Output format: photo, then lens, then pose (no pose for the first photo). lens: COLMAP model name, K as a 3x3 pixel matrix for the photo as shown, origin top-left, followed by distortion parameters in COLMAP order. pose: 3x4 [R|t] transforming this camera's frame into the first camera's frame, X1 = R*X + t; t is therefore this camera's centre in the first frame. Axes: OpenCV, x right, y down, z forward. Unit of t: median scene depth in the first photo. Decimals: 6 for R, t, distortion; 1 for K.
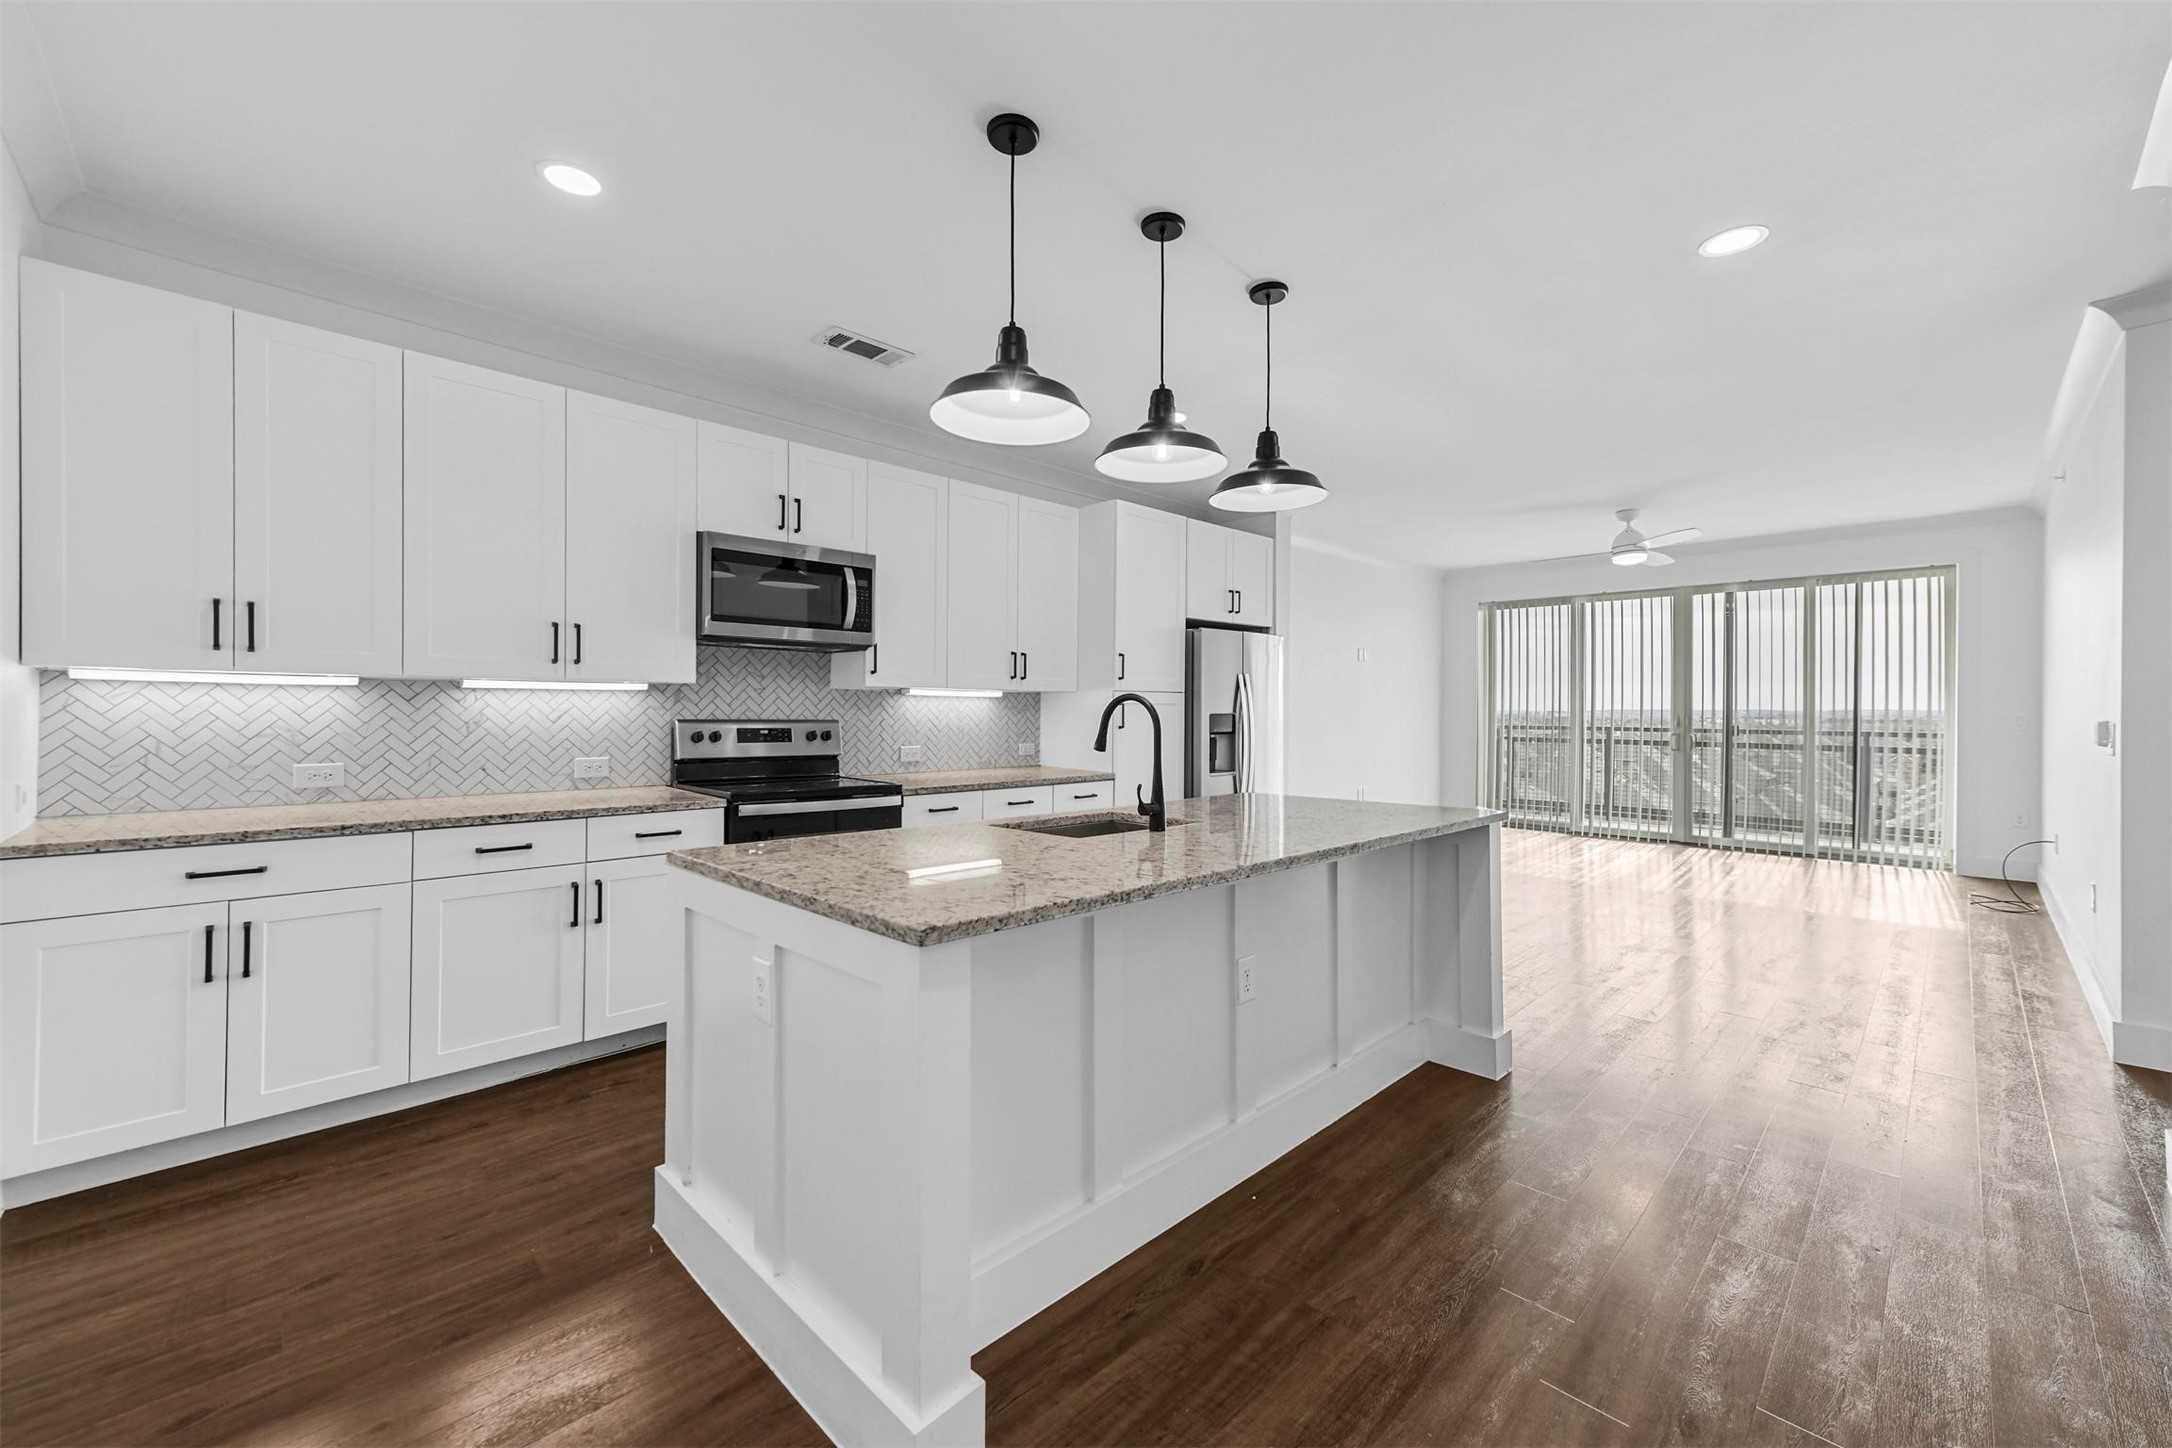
lens RADIAL K [[849.8, 0, 1085.4], [0, 849.8, 720.3], [0, 0, 1]] dist [0.010545, 0.000719]
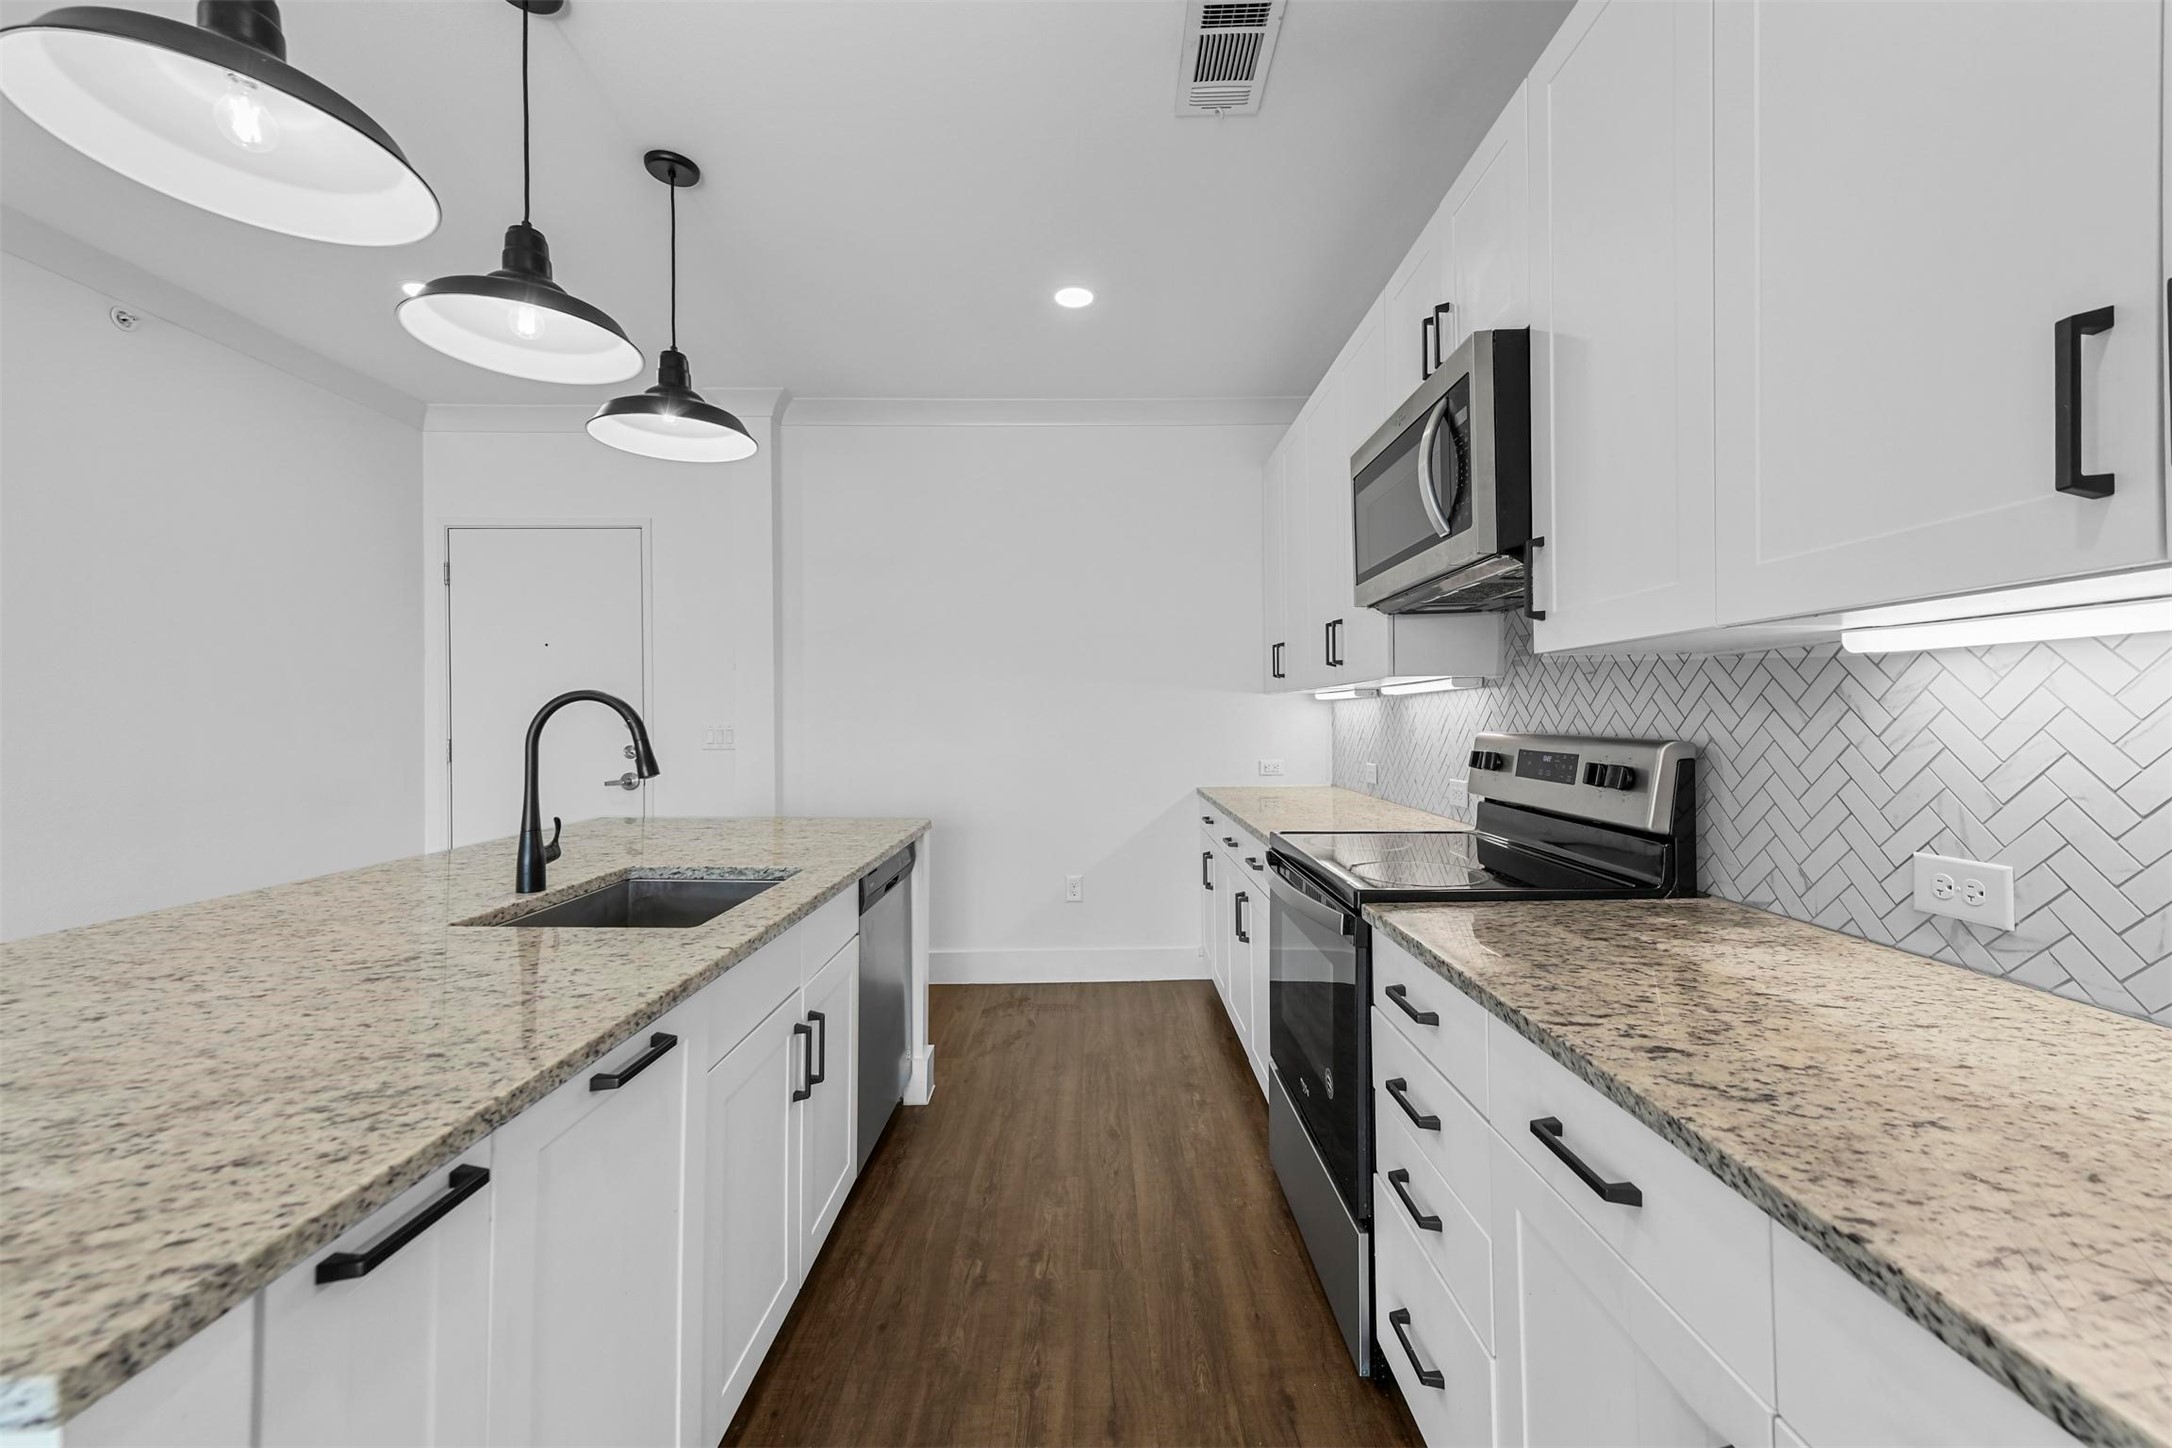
lens RADIAL K [[849.8, 0, 1097.4], [0, 849.8, 712.9], [0, 0, 1]] dist [0.010545, 0.000719]
pose [[-0.684753, -0.007264, -0.728739, 0.059366], [-0.007907, 0.999966, -0.002539, -0.003586], [0.728732, 0.004024, -0.684787, 0.403561]]
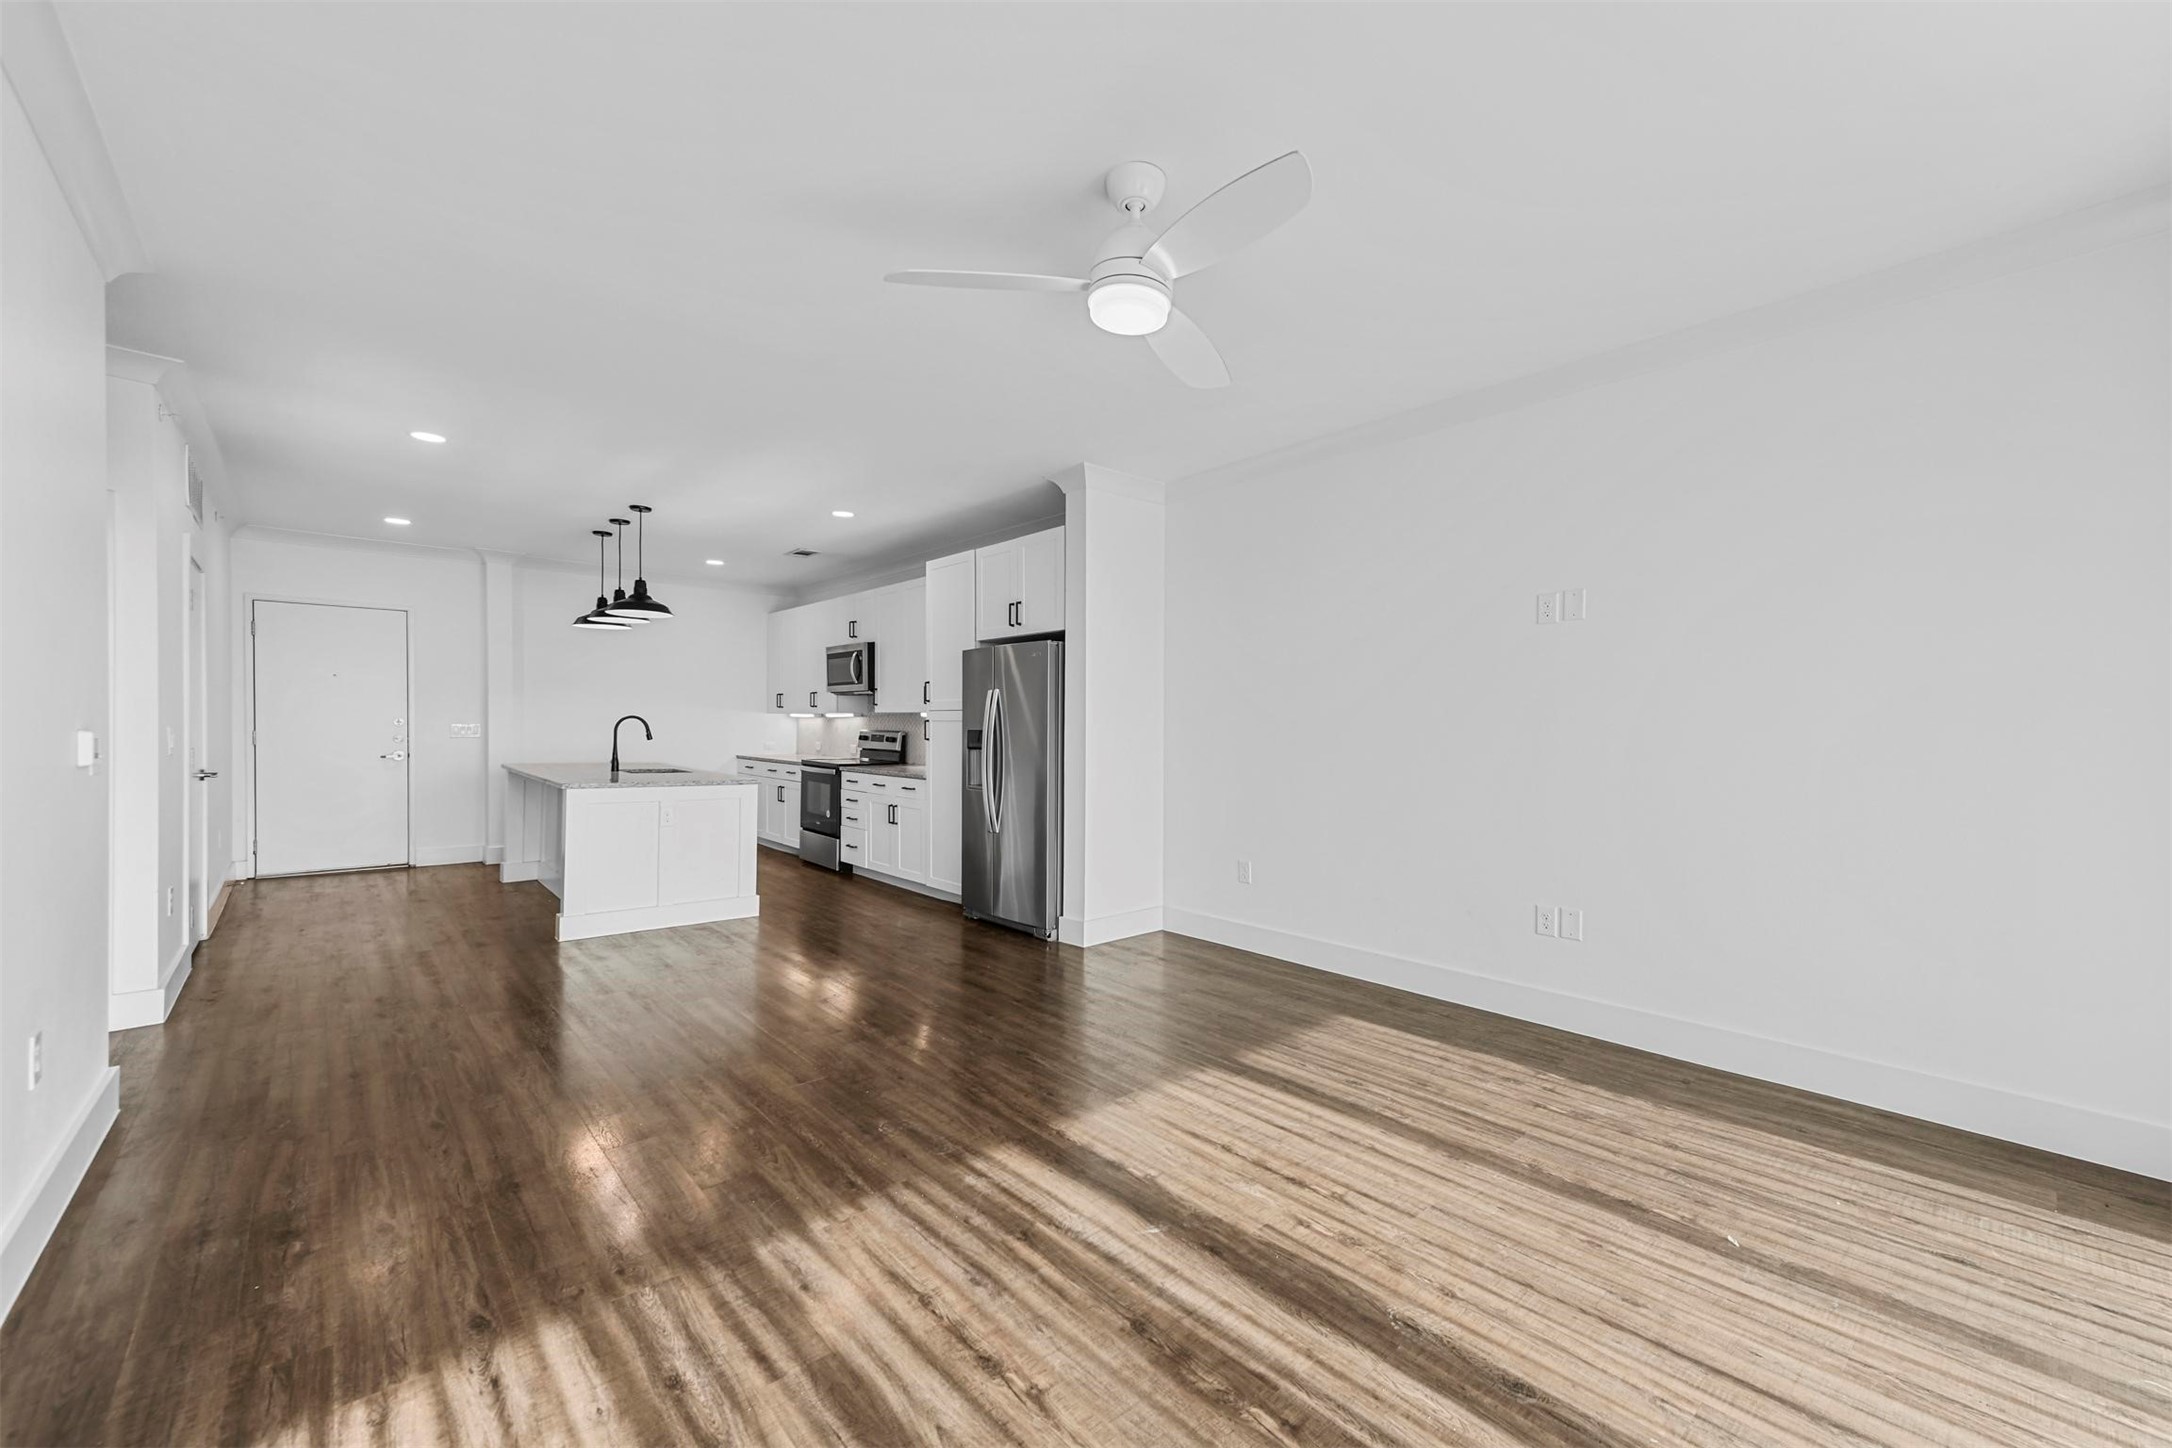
lens RADIAL K [[849.8, 0, 1091.4], [0, 849.8, 736.7], [0, 0, 1]] dist [0.010545, 0.000719]
pose [[-0.040727, 0.007855, -0.999139, 0.558005], [-0.021970, 0.999720, 0.008756, -0.005028], [0.998929, 0.022308, -0.040543, 0.554098]]
